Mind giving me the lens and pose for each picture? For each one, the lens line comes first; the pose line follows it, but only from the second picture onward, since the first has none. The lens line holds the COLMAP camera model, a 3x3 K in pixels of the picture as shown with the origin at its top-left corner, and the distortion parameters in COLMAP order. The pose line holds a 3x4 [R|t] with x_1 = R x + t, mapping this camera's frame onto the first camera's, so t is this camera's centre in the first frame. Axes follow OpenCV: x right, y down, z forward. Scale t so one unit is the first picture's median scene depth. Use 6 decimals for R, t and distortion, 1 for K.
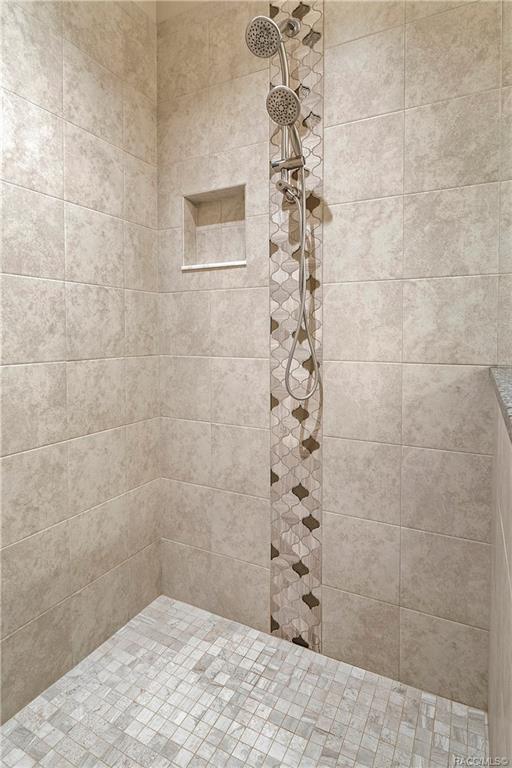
lens RADIAL K [[410.0, 0, 245.1], [0, 410.0, 345.1], [0, 0, 1]] dist [-0.011949, 0.001199]
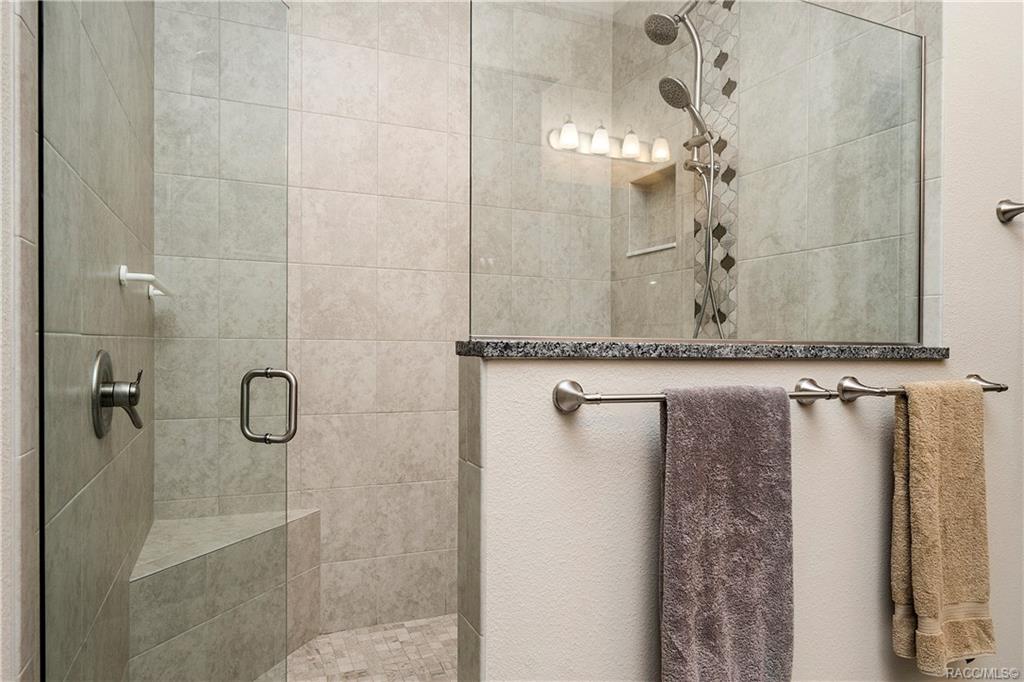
lens RADIAL K [[639.4, 0, 513.9], [0, 639.4, 348.3], [0, 0, 1]] dist [-0.001523, 0.008015]
pose [[0.781329, 0.010439, -0.624032, 0.740153], [-0.029149, 0.999379, -0.019779, 0.094198], [0.623439, 0.033643, 0.781148, -0.454588]]
